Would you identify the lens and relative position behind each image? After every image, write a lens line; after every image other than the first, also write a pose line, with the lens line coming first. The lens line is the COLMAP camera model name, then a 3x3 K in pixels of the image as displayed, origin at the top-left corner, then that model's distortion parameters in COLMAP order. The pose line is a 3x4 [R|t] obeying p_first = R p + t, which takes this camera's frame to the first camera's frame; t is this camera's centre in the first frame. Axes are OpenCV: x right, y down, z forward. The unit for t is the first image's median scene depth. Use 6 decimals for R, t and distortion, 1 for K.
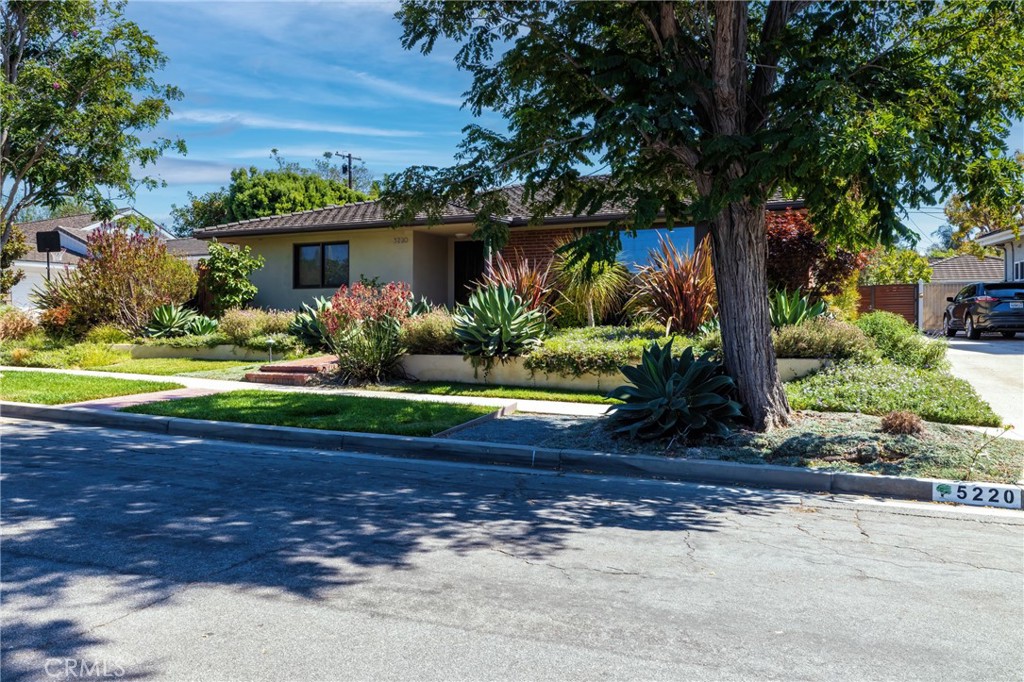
lens RADIAL K [[750.8, 0, 518.4], [0, 750.8, 343.5], [0, 0, 1]] dist [0.005888, 0.000405]
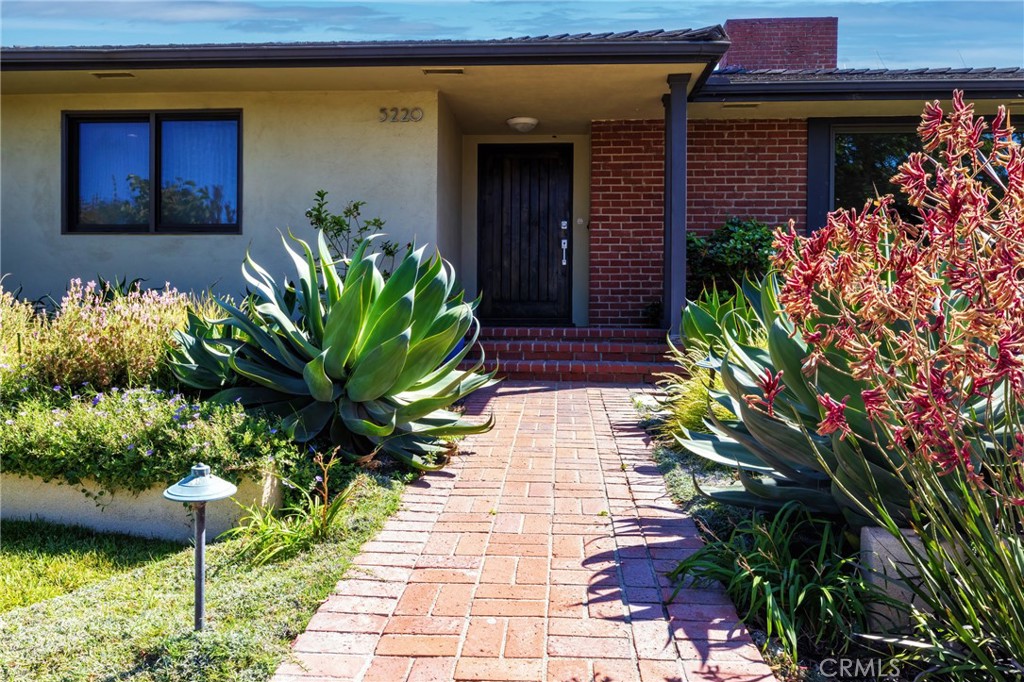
lens RADIAL K [[750.8, 0, 510.1], [0, 750.8, 339.8], [0, 0, 1]] dist [0.005888, 0.000405]
pose [[0.936867, -0.004132, 0.349661, -0.336259], [0.001540, 0.999969, 0.007691, -0.034433], [-0.349682, -0.006667, 0.936845, 0.868758]]
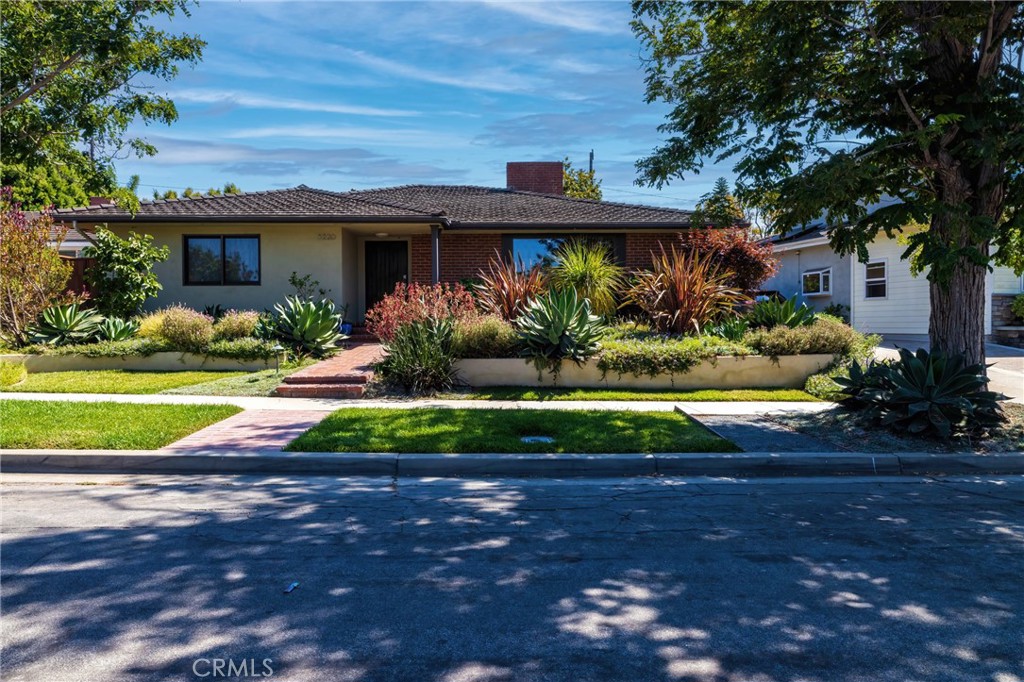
lens RADIAL K [[643.9, 0, 506.7], [0, 643.9, 336.1], [0, 0, 1]] dist [-0.002464, 0.003358]
pose [[0.904668, -0.014796, 0.425860, -0.420843], [0.014479, 0.999887, 0.003982, -0.015981], [-0.425871, 0.002564, 0.904780, 0.230800]]
